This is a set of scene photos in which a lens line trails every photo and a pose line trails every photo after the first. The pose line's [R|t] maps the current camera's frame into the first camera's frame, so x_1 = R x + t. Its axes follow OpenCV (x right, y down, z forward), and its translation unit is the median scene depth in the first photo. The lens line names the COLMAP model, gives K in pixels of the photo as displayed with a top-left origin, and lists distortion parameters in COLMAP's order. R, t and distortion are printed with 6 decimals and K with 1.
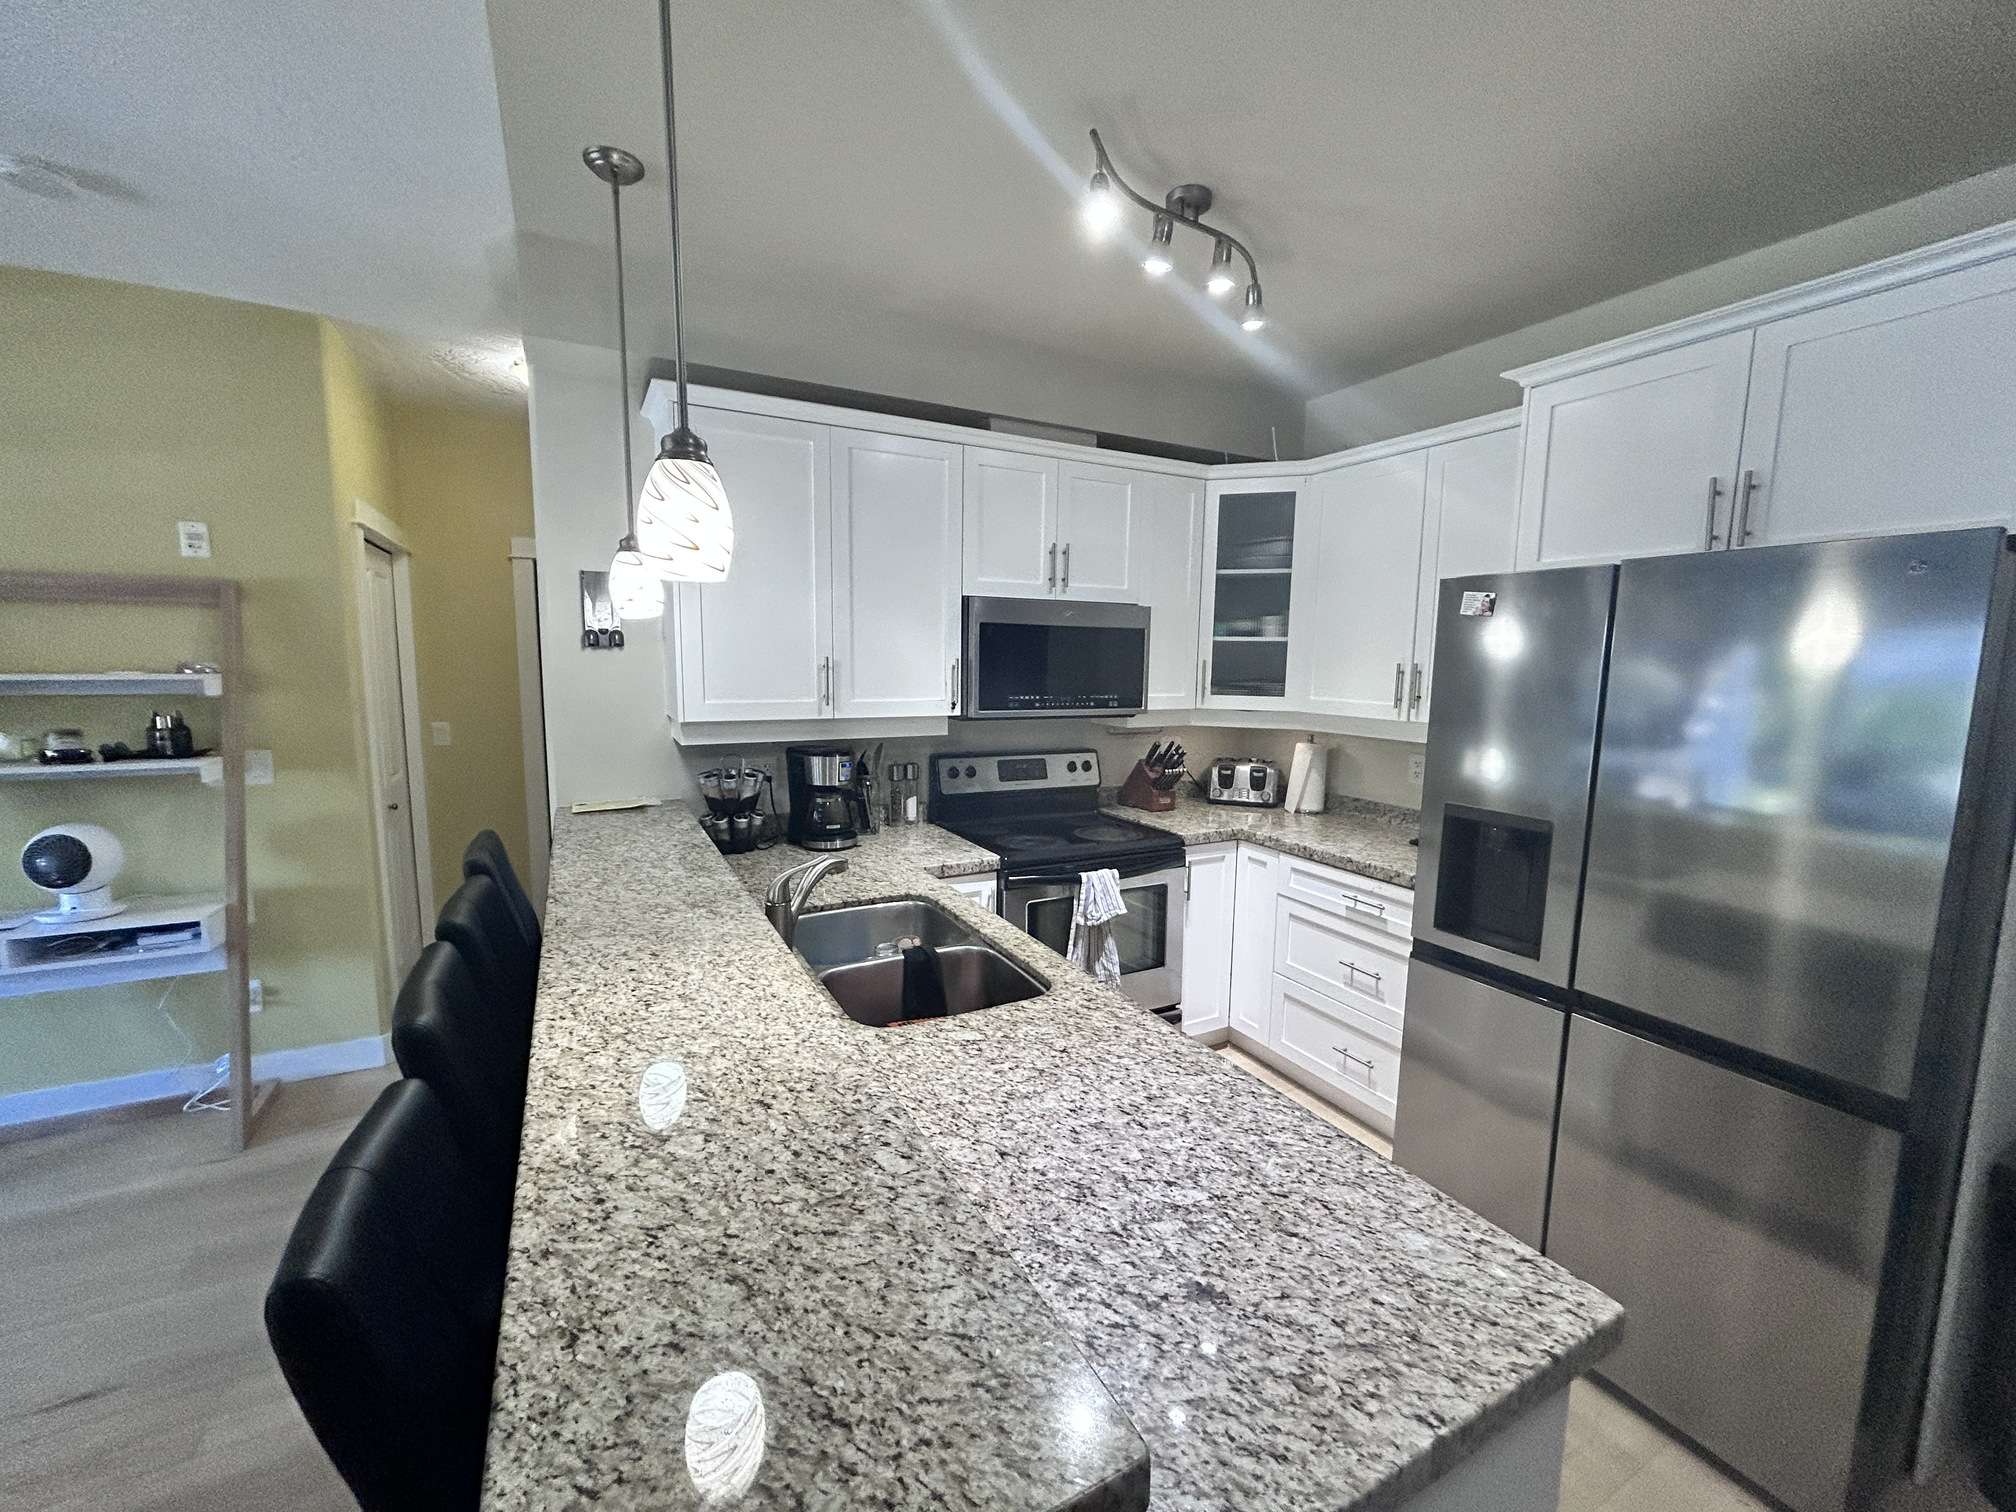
lens RADIAL K [[803.6, 0, 1008.0], [0, 803.6, 756.0], [0, 0, 1]] dist [0.009828, 0.000332]
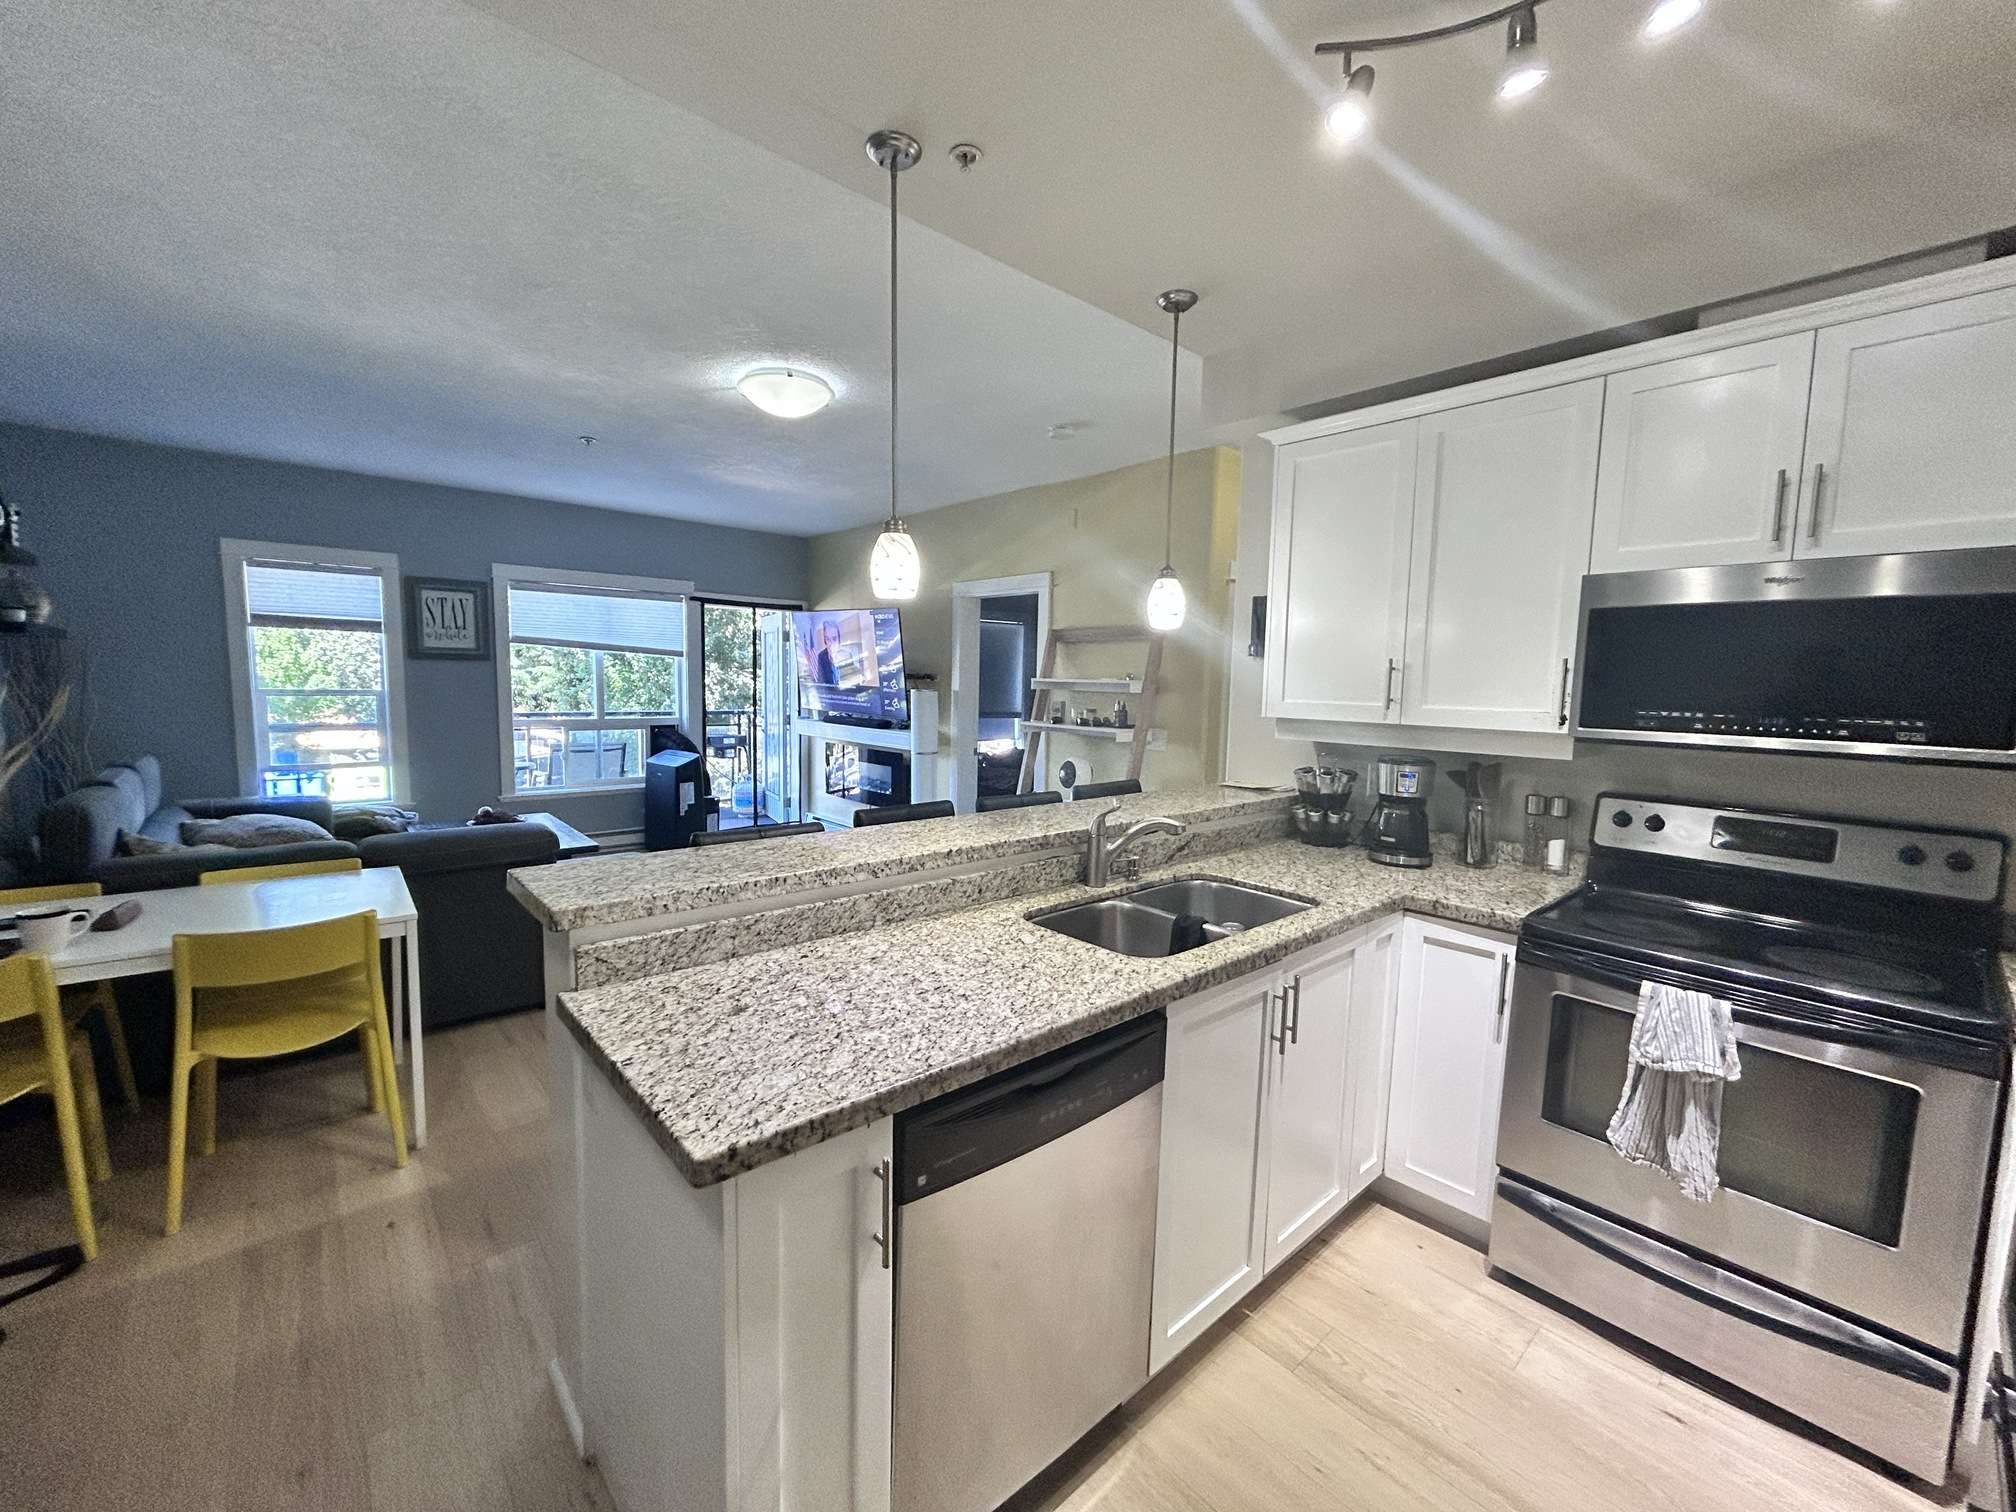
lens RADIAL K [[811.7, 0, 1008.0], [0, 811.7, 756.0], [0, 0, 1]] dist [-0.006355, 0.000147]
pose [[0.236132, 0.082695, -0.968196, 0.803071], [-0.142492, 0.988548, 0.049681, 0.011836], [0.961217, 0.126229, 0.245212, 0.457800]]
